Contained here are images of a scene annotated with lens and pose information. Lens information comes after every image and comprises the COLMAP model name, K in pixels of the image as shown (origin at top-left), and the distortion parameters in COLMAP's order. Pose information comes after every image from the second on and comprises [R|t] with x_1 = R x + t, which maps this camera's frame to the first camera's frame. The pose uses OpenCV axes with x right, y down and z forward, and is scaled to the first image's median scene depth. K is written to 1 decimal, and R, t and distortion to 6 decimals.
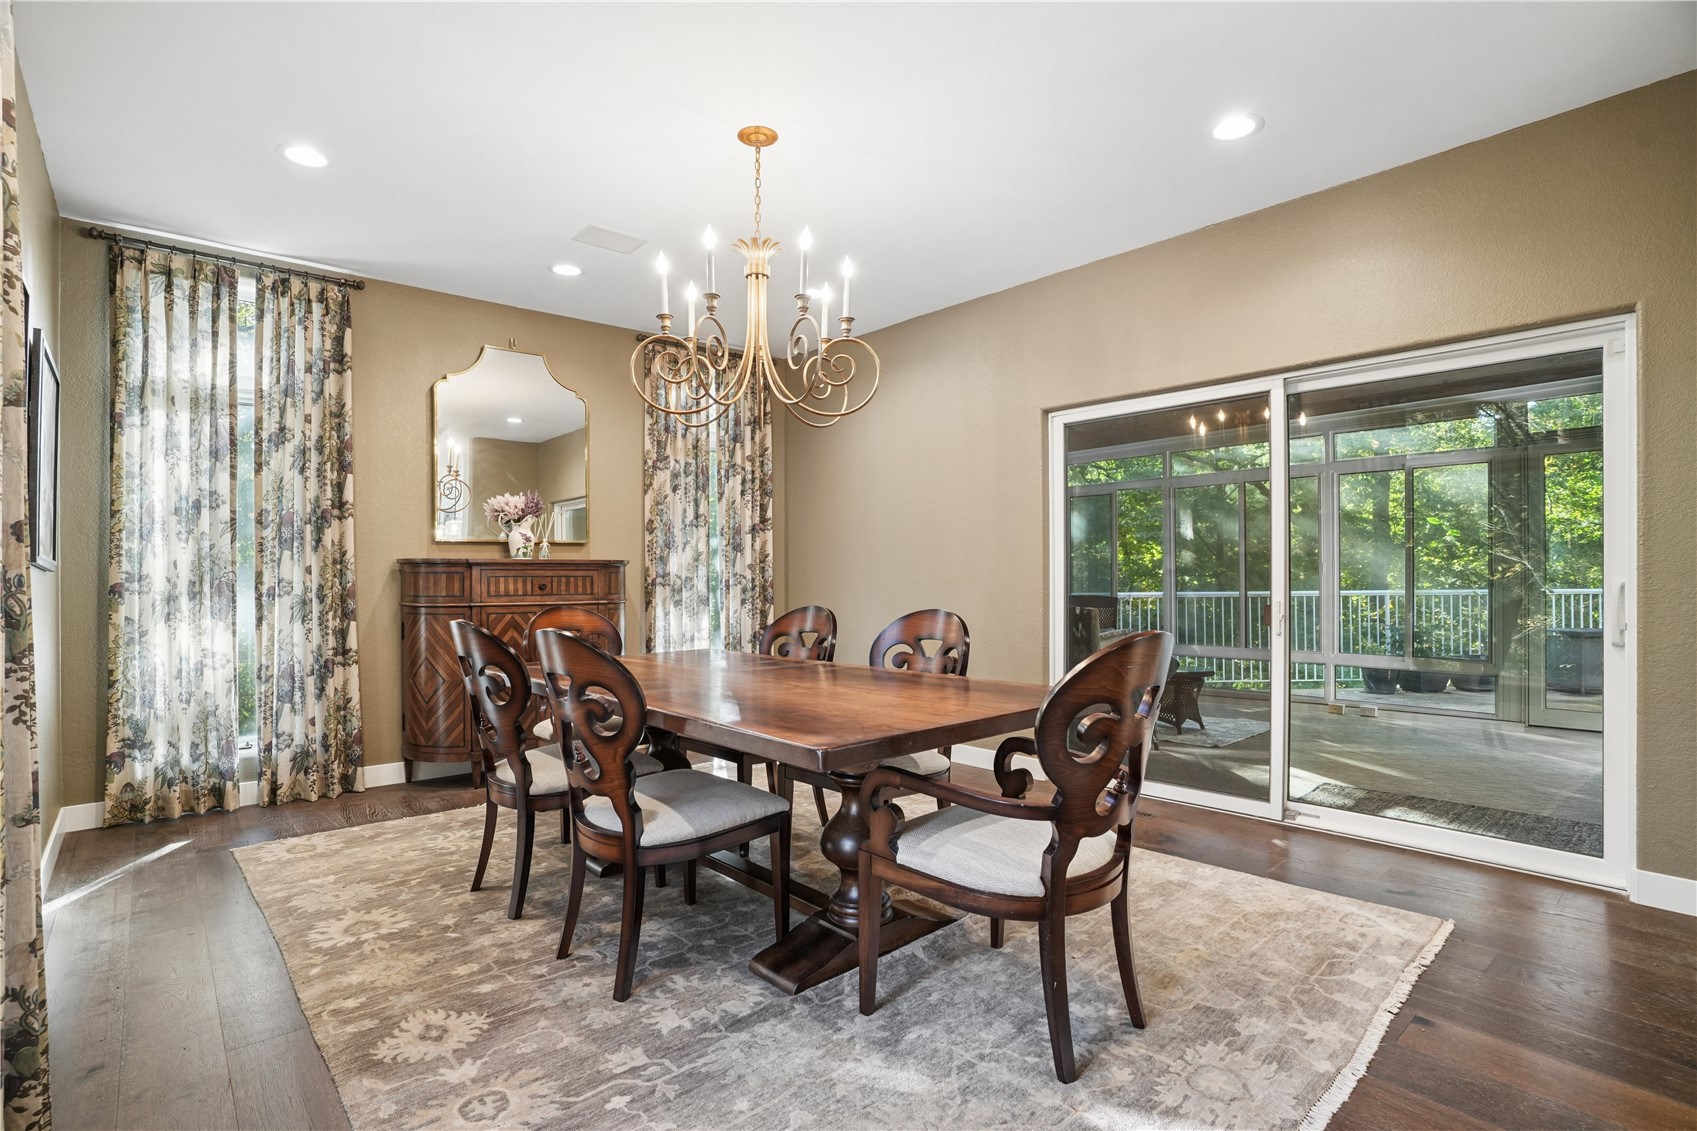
lens RADIAL K [[833.7, 0, 859.3], [0, 833.7, 578.5], [0, 0, 1]] dist [-0.062413, 0.014235]
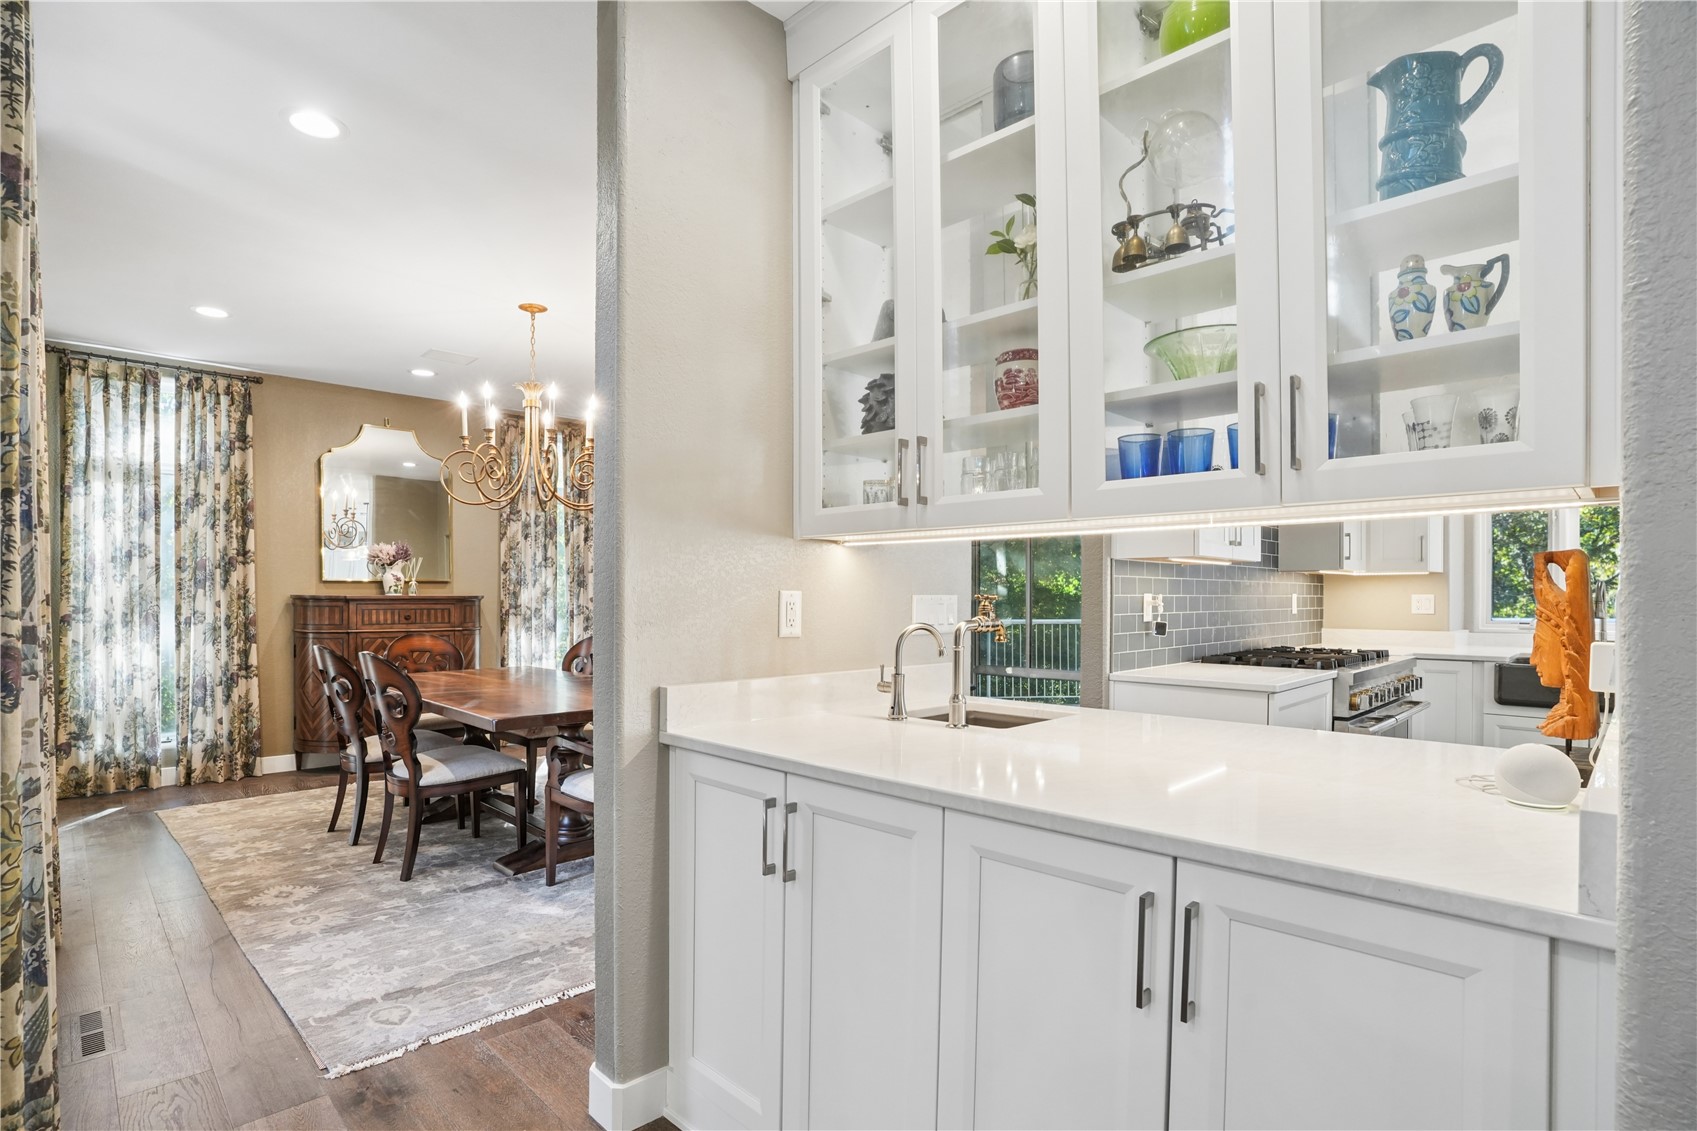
lens RADIAL K [[833.7, 0, 847.2], [0, 833.7, 604.8], [0, 0, 1]] dist [-0.062413, 0.014235]
pose [[0.998371, 0.008159, 0.056464, 0.266095], [-0.008571, 0.999938, 0.007061, -0.028482], [-0.056403, -0.007534, 0.998380, -0.359675]]
